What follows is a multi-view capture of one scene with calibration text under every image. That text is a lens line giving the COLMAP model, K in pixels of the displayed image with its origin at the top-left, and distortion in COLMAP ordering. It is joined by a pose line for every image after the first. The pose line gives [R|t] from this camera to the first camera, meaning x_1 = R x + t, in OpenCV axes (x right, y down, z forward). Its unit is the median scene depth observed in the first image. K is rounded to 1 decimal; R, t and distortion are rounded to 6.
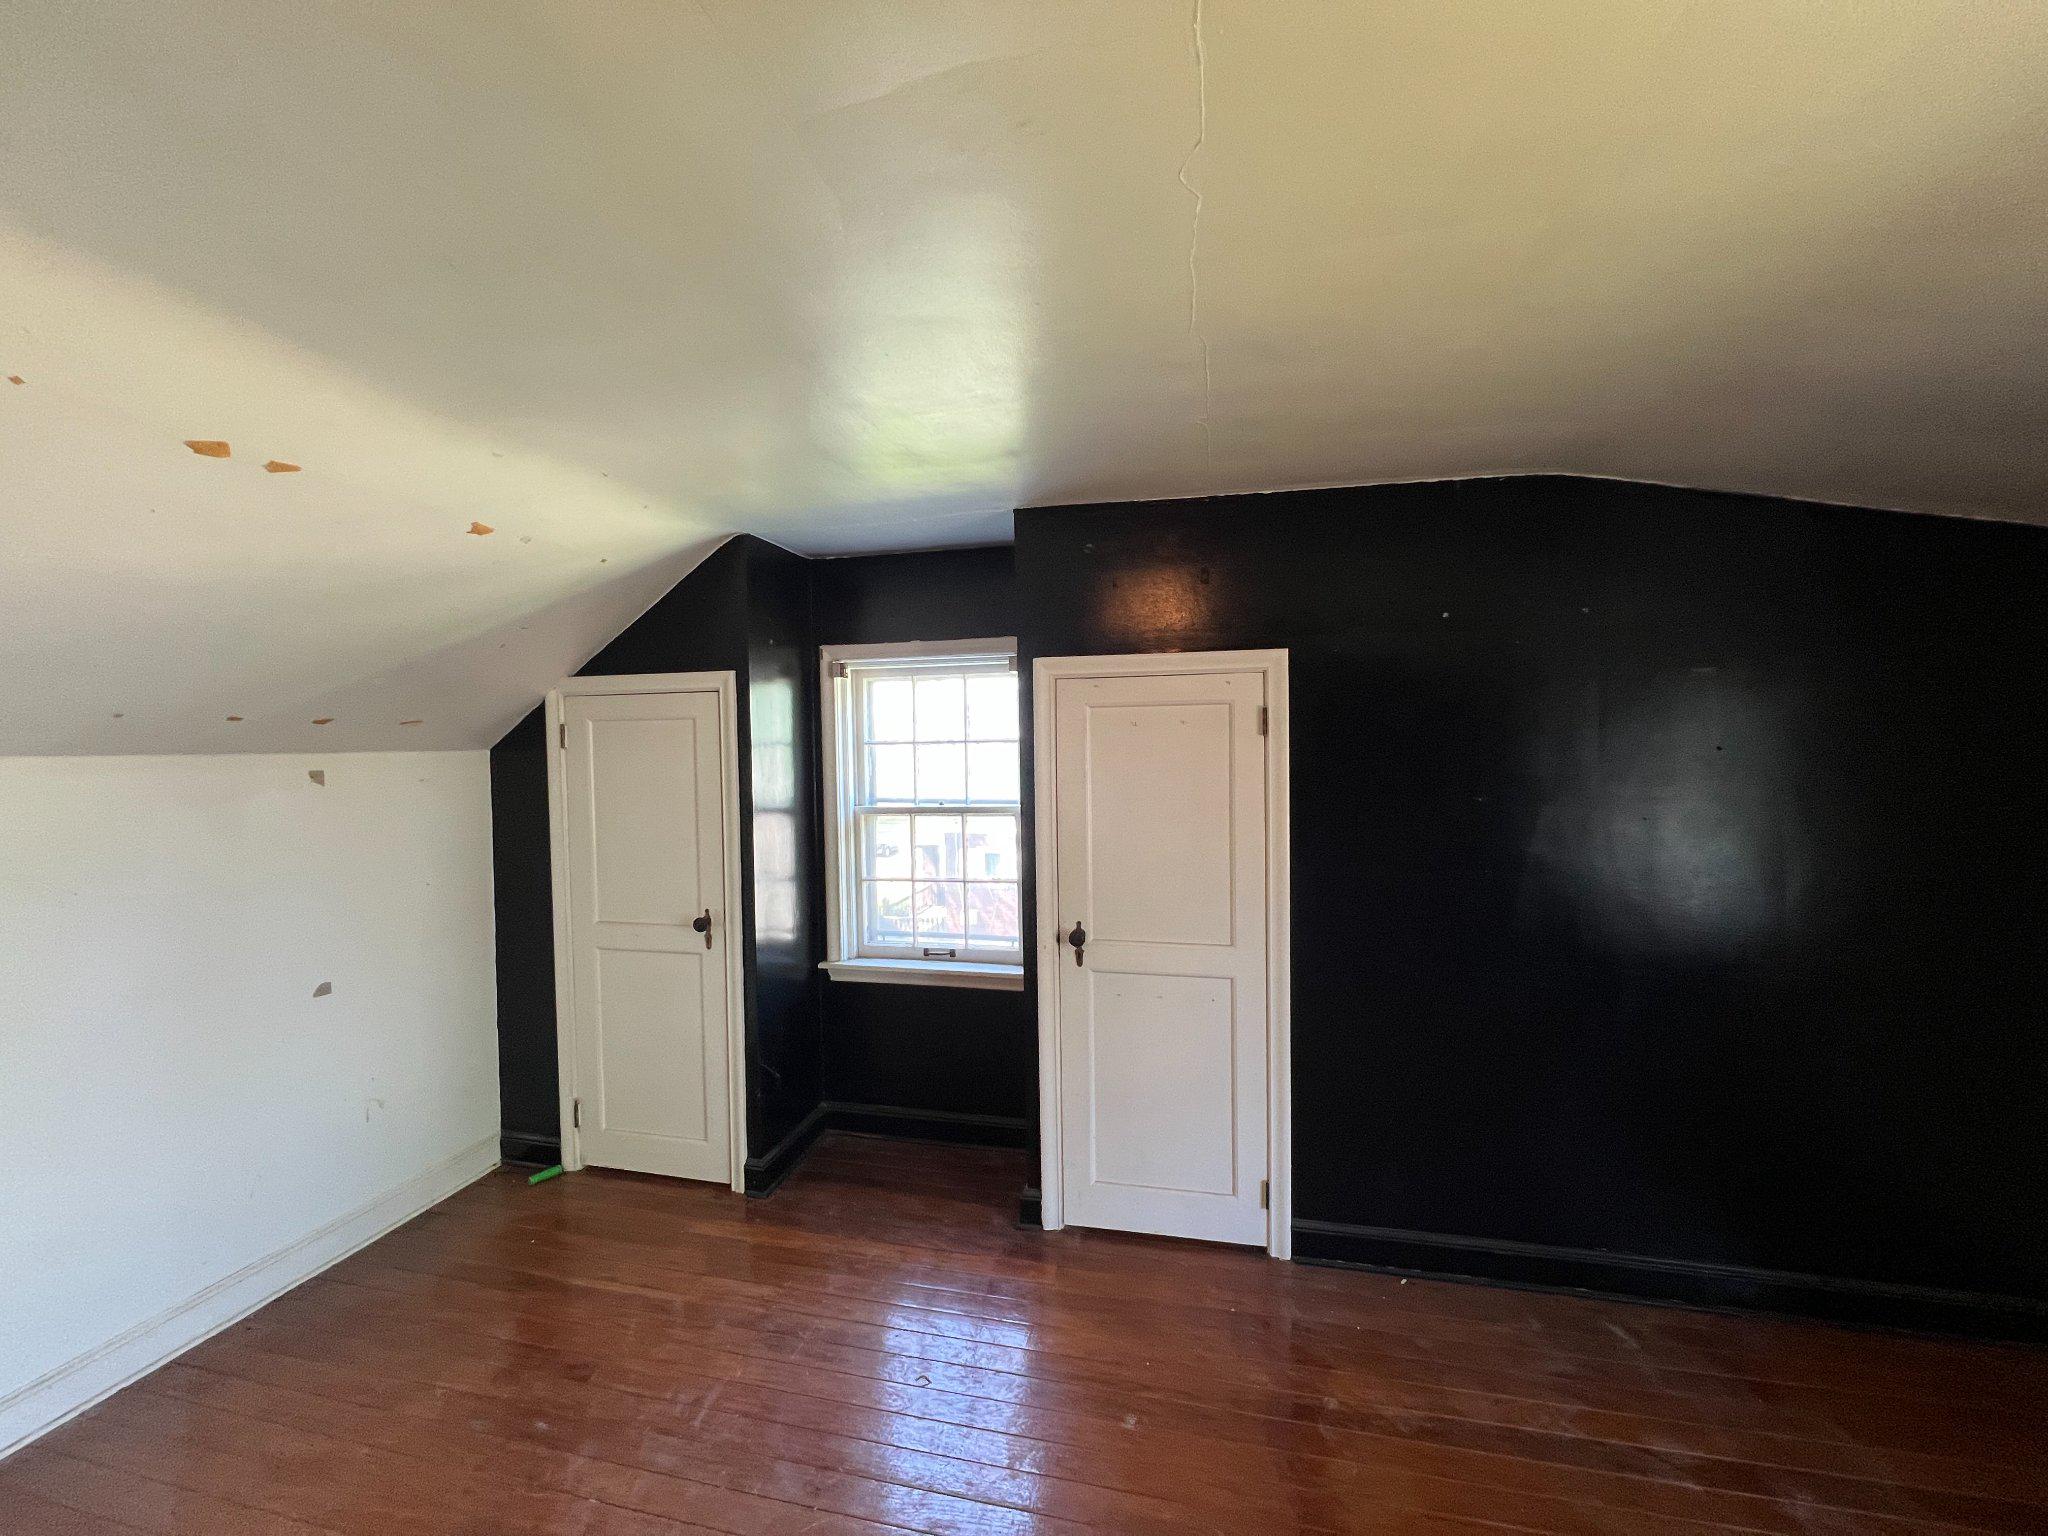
lens RADIAL K [[822.2, 0, 1024.5], [0, 822.2, 771.6], [0, 0, 1]] dist [-0.000988, 0.000401]
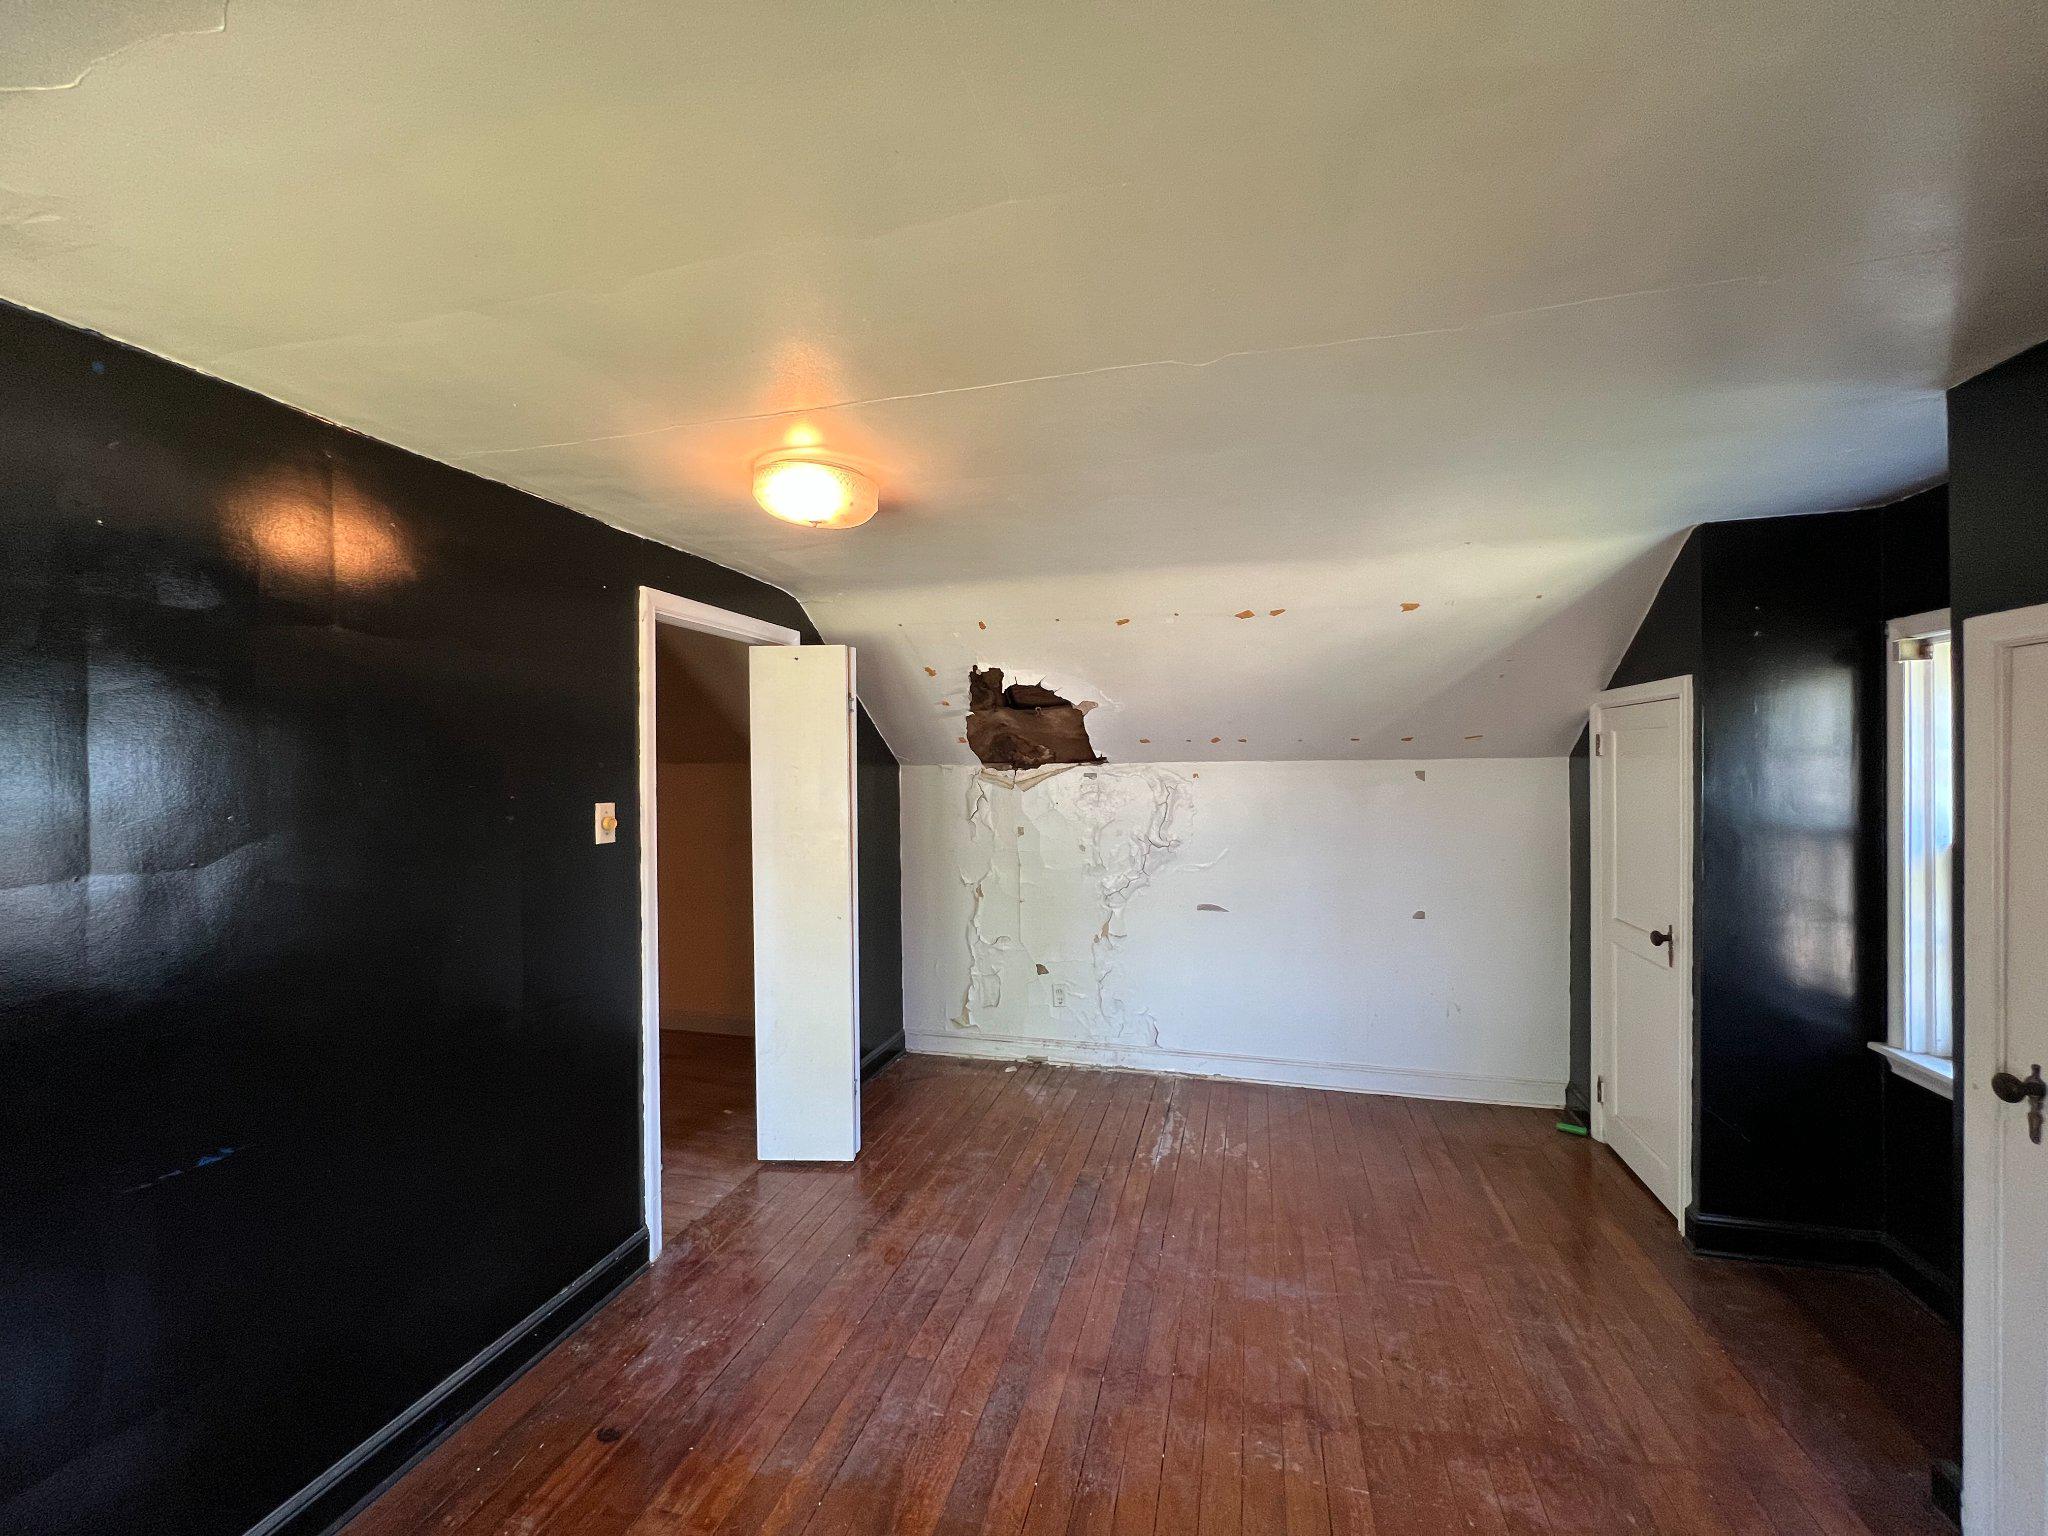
lens RADIAL K [[822.2, 0, 1024.5], [0, 822.2, 771.6], [0, 0, 1]] dist [-0.000988, 0.000401]
pose [[-0.031675, 0.025685, -0.999168, 0.686232], [-0.022097, 0.999407, 0.026392, -0.023812], [0.999254, 0.022915, -0.031089, 0.316632]]
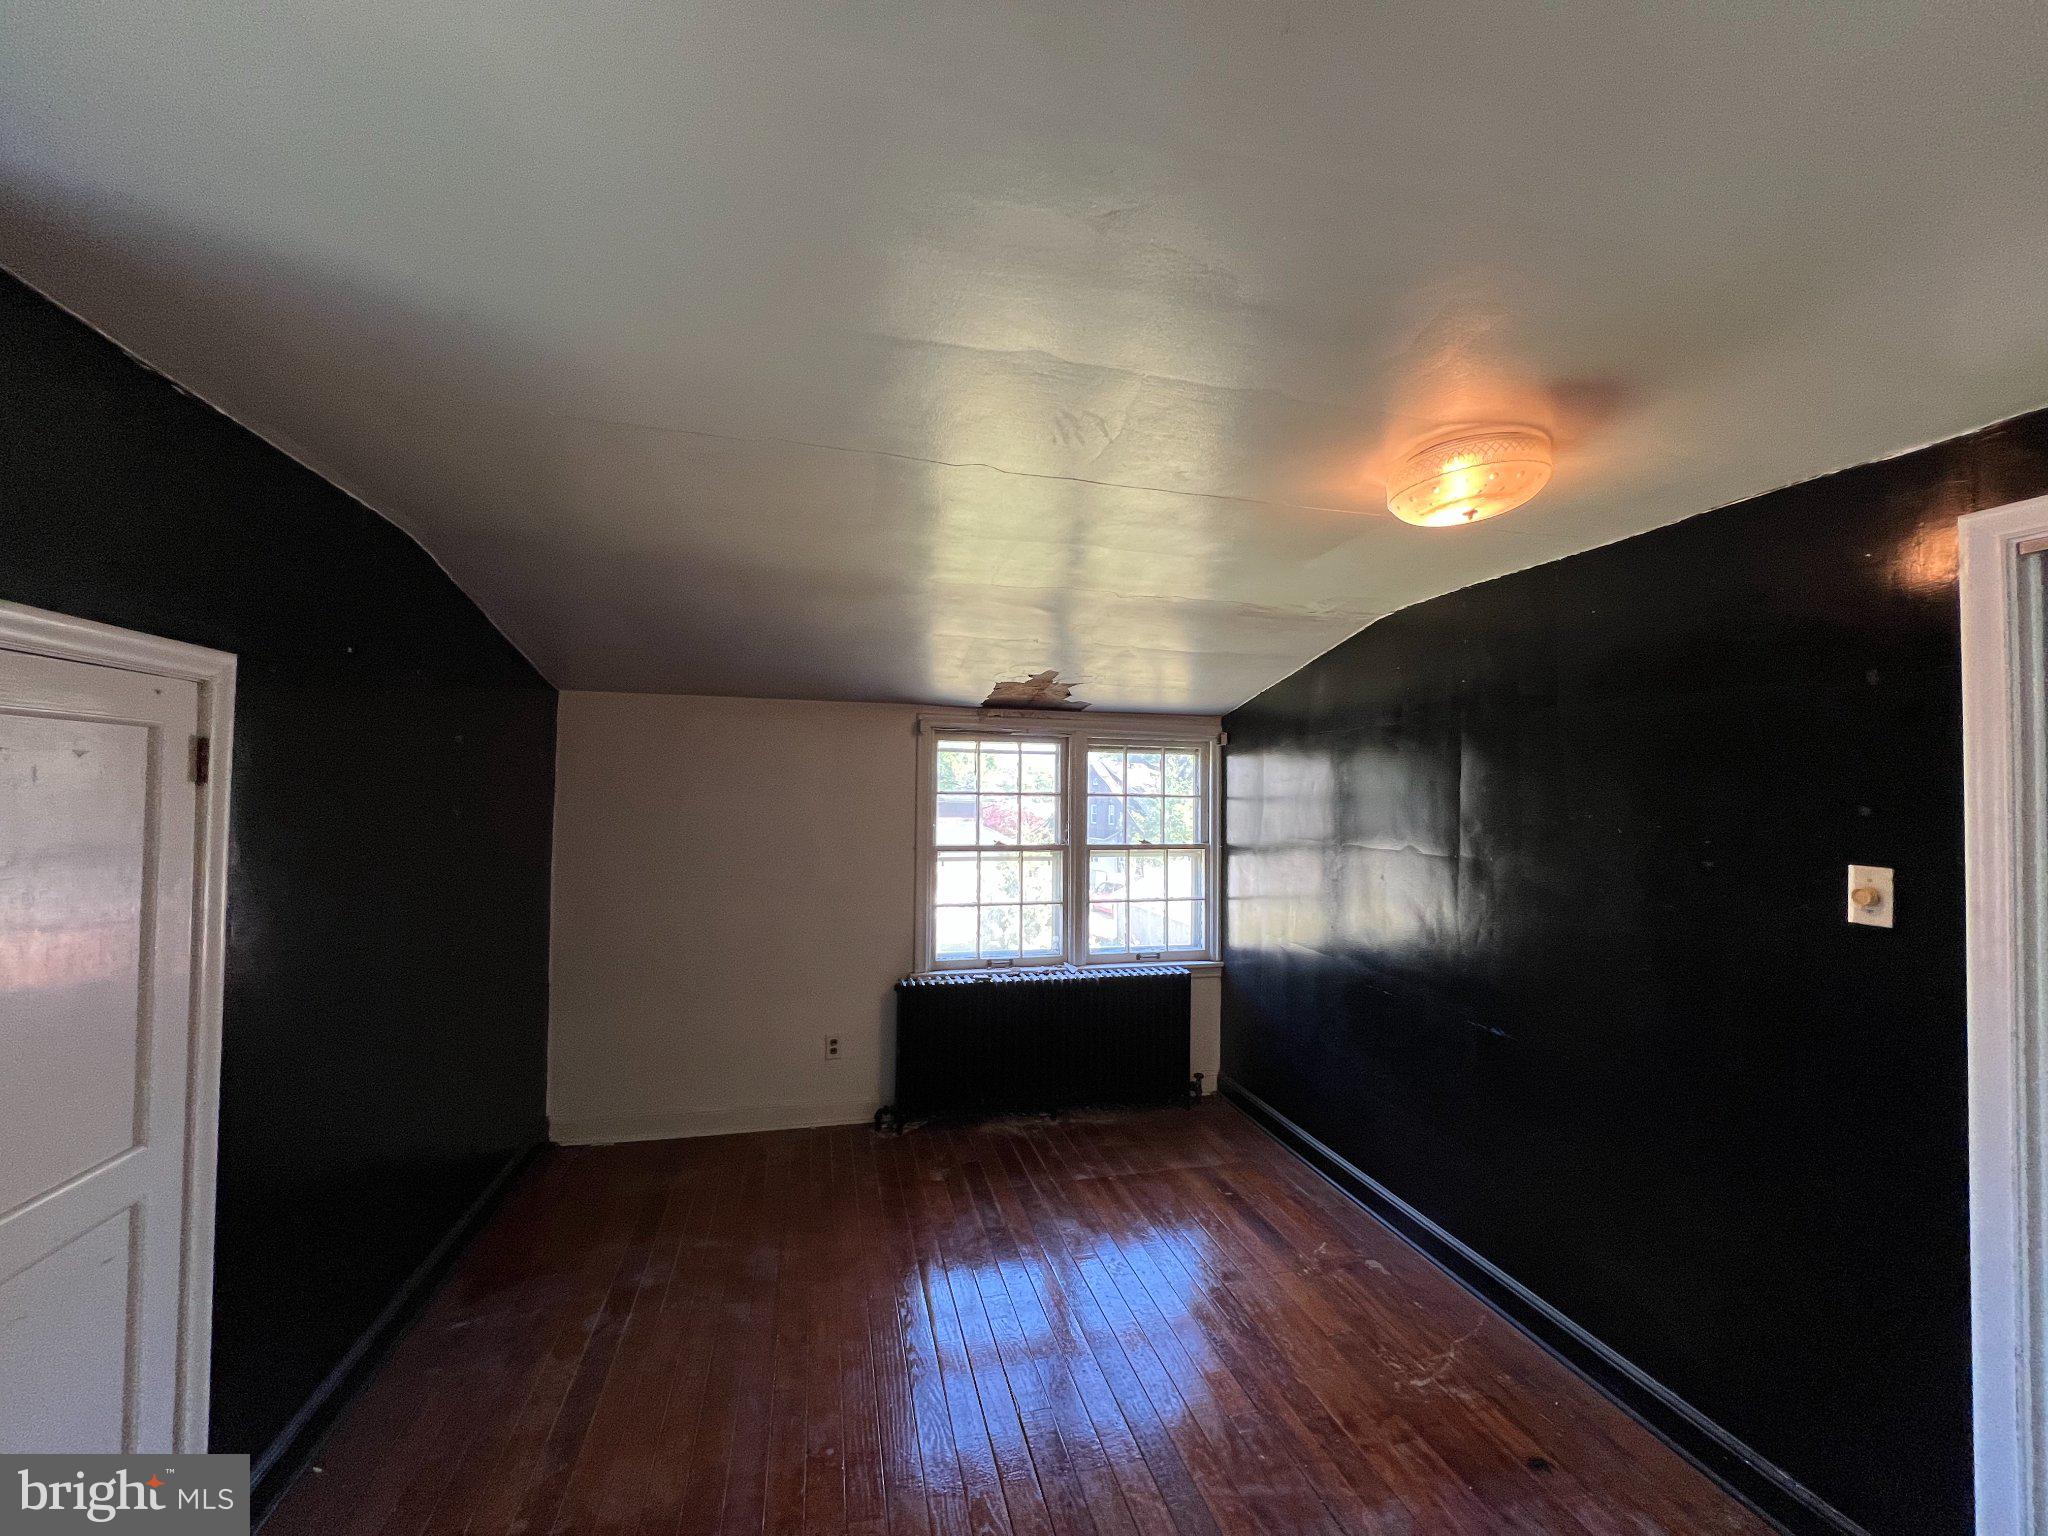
lens RADIAL K [[822.2, 0, 1024.5], [0, 822.2, 771.6], [0, 0, 1]] dist [-0.000988, 0.000401]
pose [[-0.457802, 0.032709, 0.888452, -0.557437], [0.018657, 0.999456, -0.027182, -0.022333], [-0.888858, 0.004132, -0.458163, 0.713347]]
